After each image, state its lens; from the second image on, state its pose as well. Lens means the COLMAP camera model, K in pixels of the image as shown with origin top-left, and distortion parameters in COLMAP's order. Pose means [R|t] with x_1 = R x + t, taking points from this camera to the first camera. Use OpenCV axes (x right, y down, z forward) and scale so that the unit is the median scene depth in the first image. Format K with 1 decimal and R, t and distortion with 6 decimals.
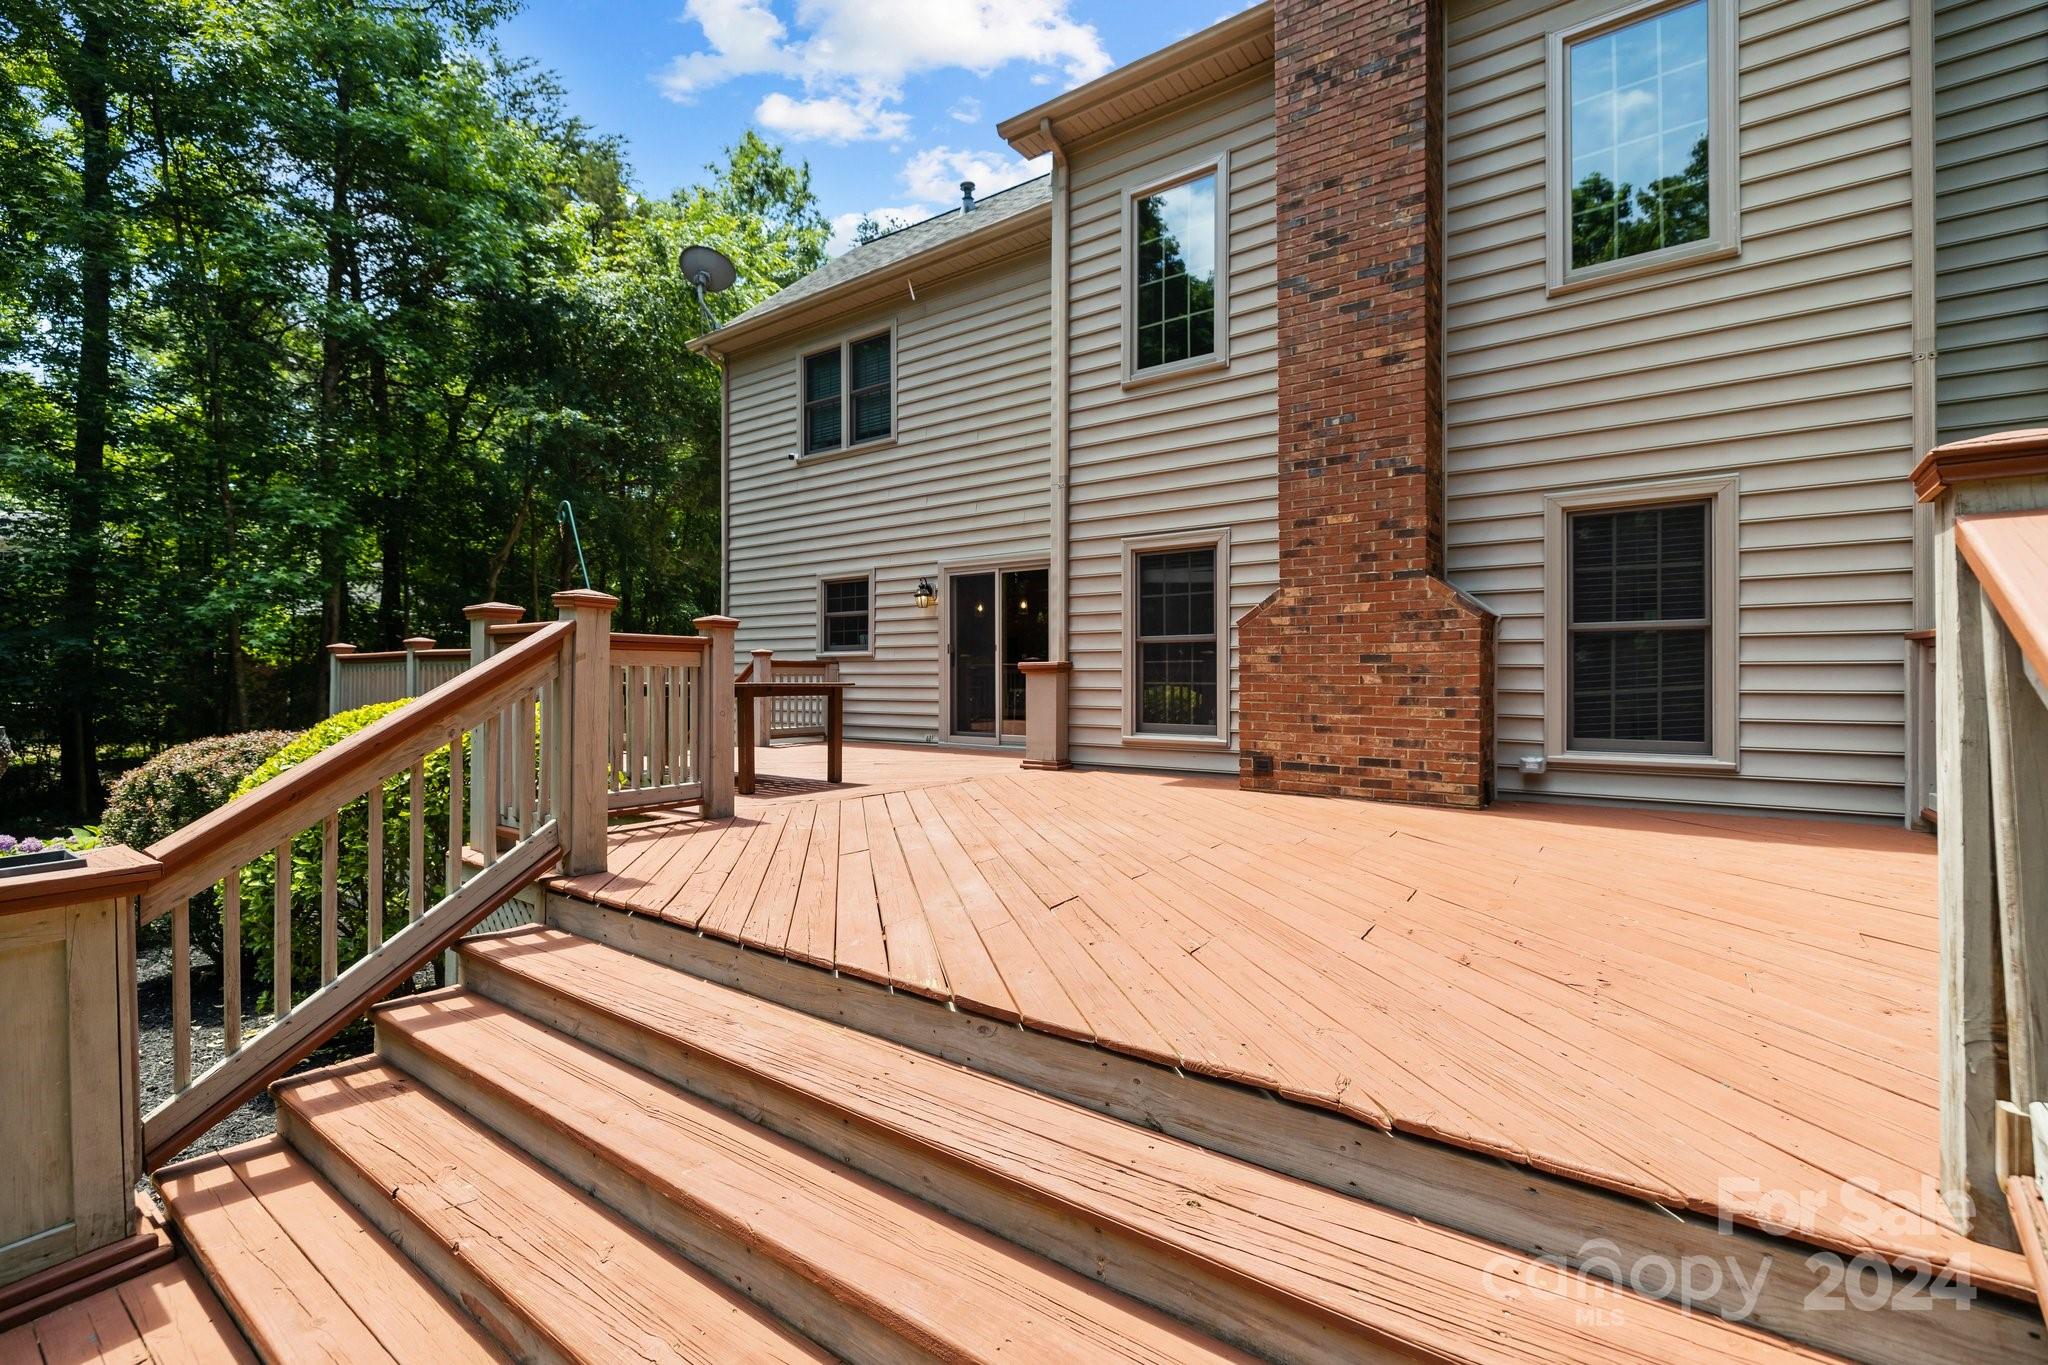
lens RADIAL K [[867.7, 0, 1024.0], [0, 867.7, 682.5], [0, 0, 1]] dist [-0.002075, -0.000205]
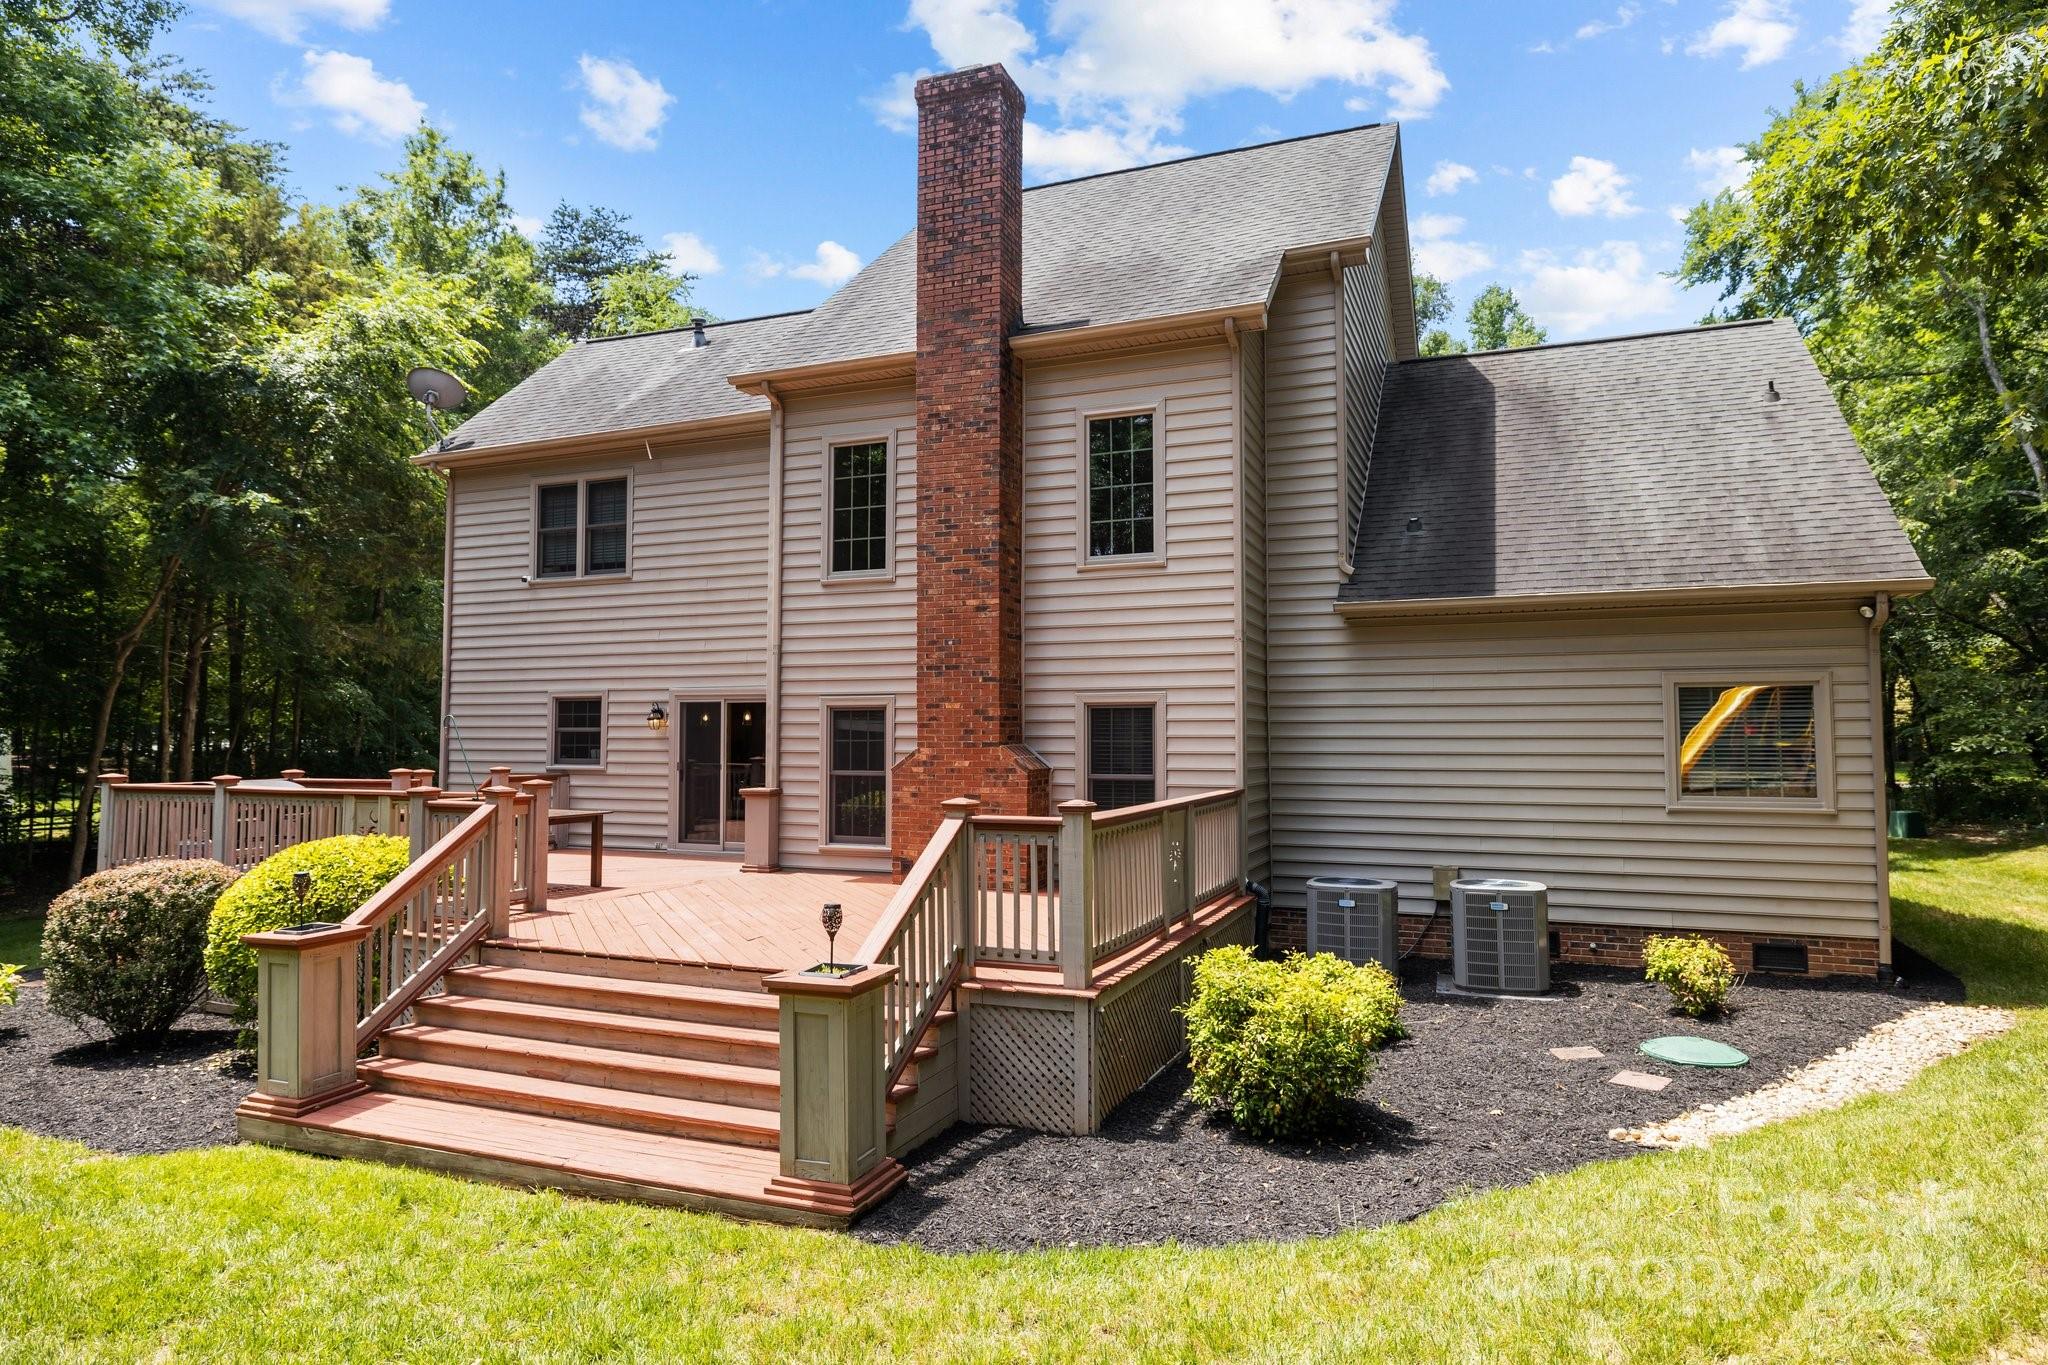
lens RADIAL K [[1197.3, 0, 1030.3], [0, 1197.3, 670.7], [0, 0, 1]] dist [-0.002379, 0.002246]
pose [[0.975239, 0.011095, 0.220874, 0.020102], [0.001594, 0.998362, -0.057189, -0.096078], [-0.221147, 0.056125, 0.973624, -0.835525]]
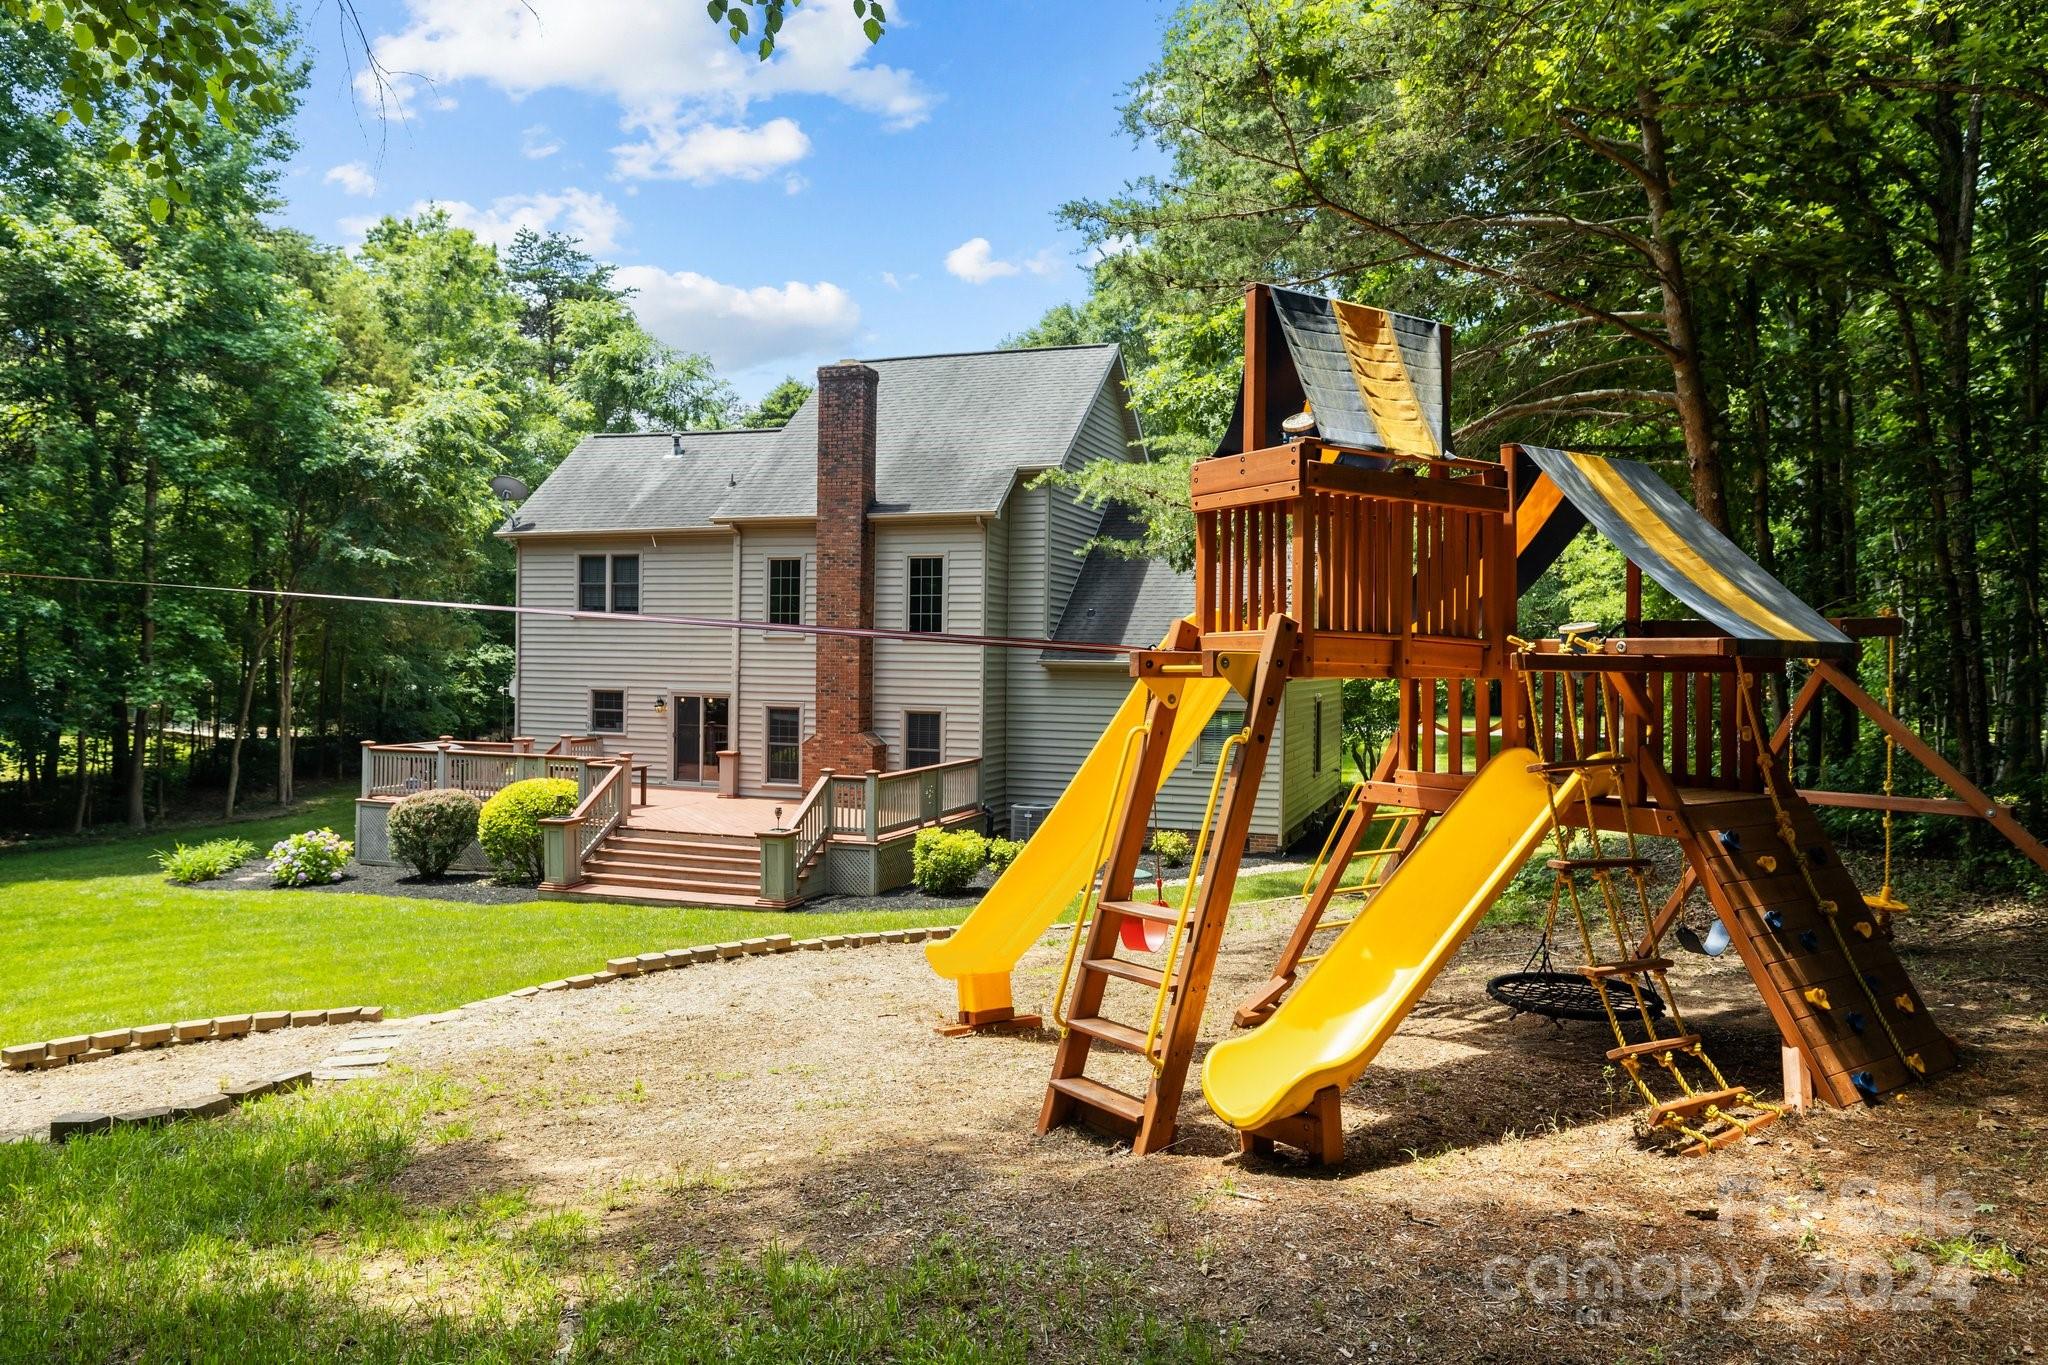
lens RADIAL K [[1375.4, 0, 1020.6], [0, 1375.4, 653.4], [0, 0, 1]] dist [0.009027, 0.001520]
pose [[0.966462, 0.011352, 0.256558, -0.166073], [-0.011237, 0.999935, -0.001915, -0.286365], [-0.256564, -0.001032, 0.966527, -2.730408]]
